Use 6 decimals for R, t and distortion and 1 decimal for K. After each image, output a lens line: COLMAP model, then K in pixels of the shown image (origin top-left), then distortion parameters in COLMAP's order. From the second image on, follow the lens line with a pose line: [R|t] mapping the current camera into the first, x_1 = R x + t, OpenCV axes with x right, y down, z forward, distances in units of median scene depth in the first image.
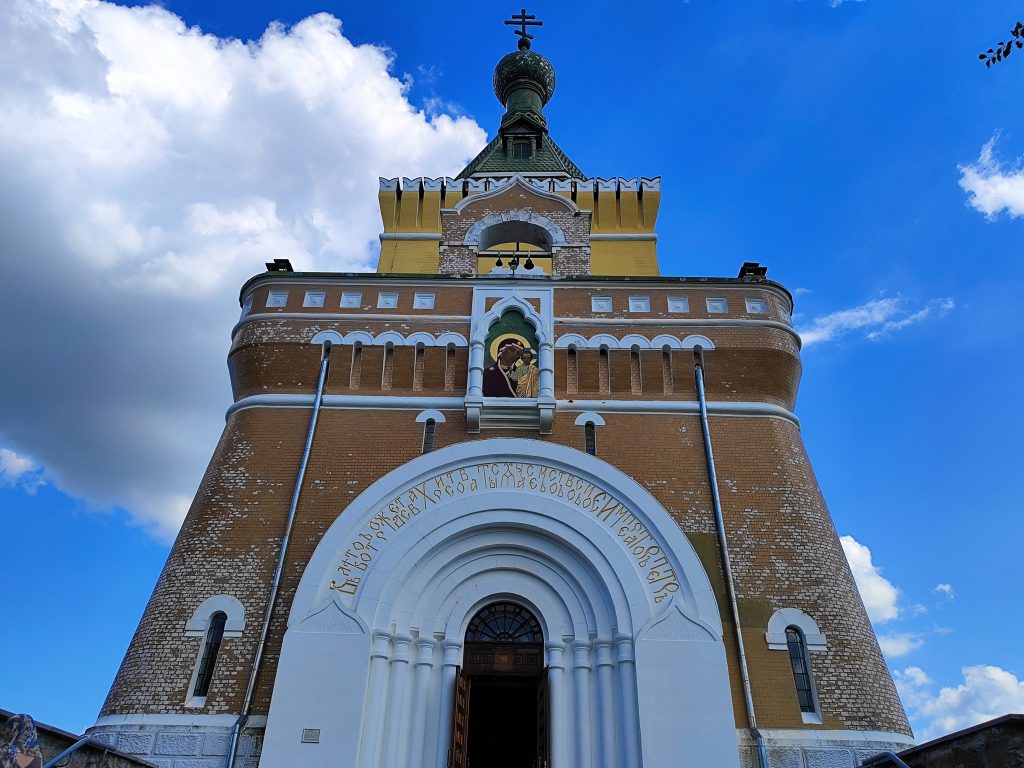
lens RADIAL K [[737.0, 0, 509.9], [0, 737.0, 379.6], [0, 0, 1]] dist [0.049048, -0.054605]
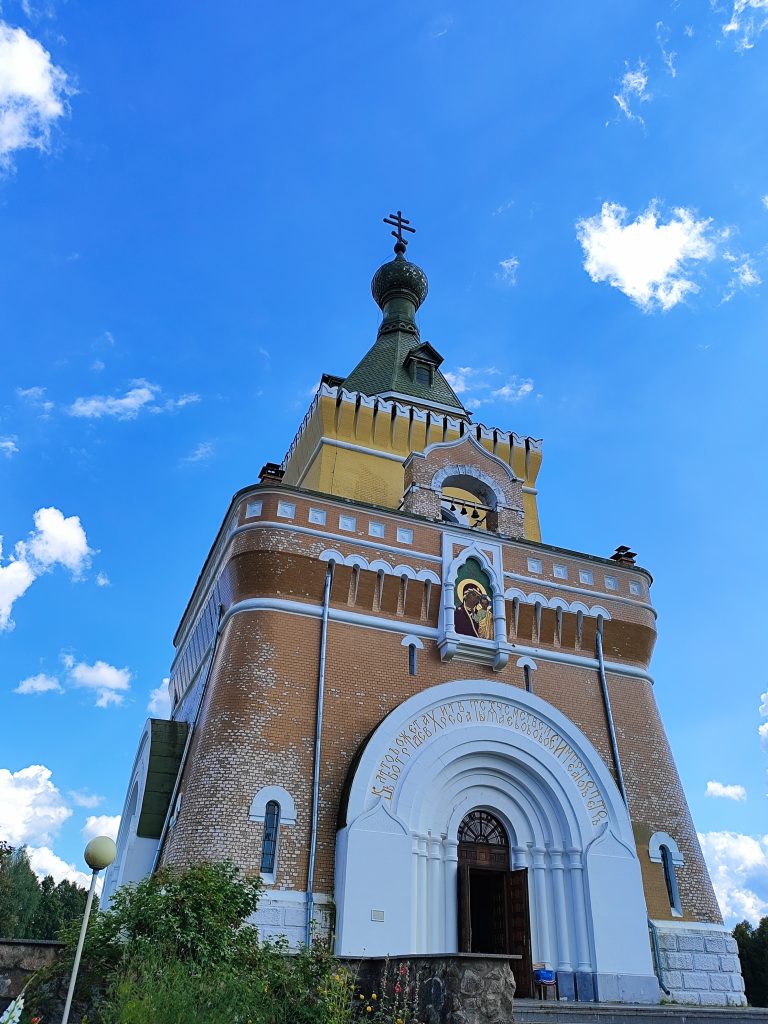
lens RADIAL K [[737.0, 0, 362.9], [0, 737.0, 512.2], [0, 0, 1]] dist [0.049048, -0.054605]
pose [[0.933641, 0.197511, 0.298837, -0.582454], [-0.212430, 0.977011, 0.017947, -0.161976], [-0.288423, -0.080239, 0.954135, -0.124371]]
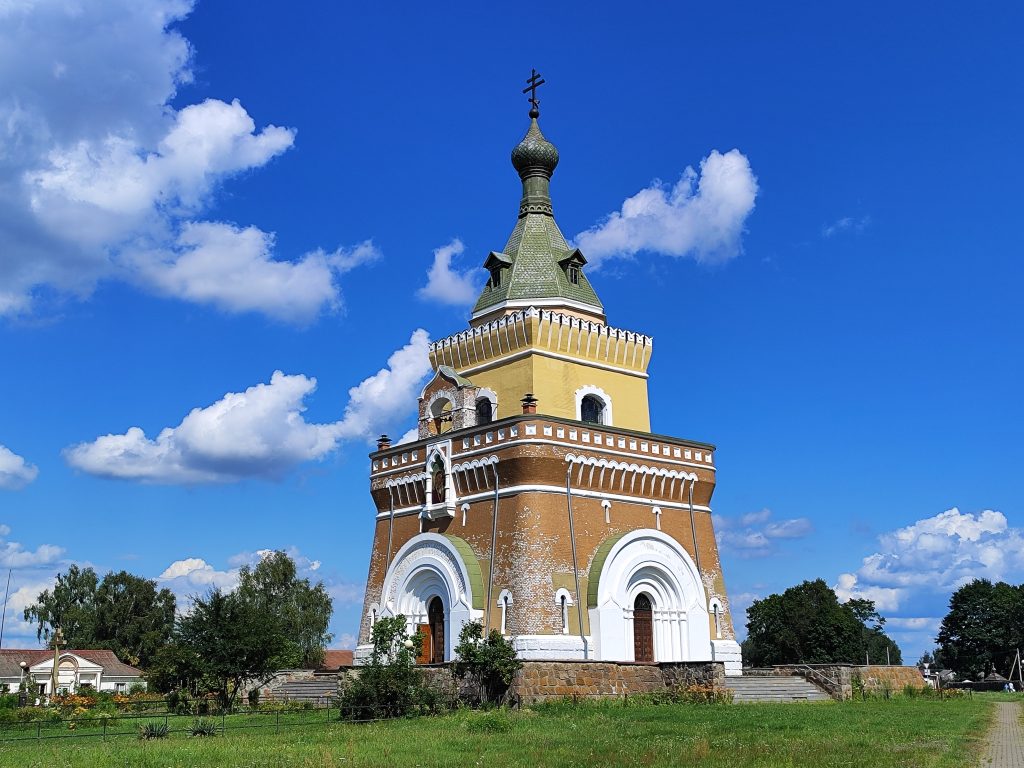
lens RADIAL K [[1223.2, 0, 507.1], [0, 1223.2, 362.6], [0, 0, 1]] dist [0.043006, -0.026264]
pose [[0.646566, -0.222129, -0.729802, 2.885352], [0.431308, 0.895530, 0.109545, -0.664207], [0.629226, -0.385597, 0.674825, -1.191727]]
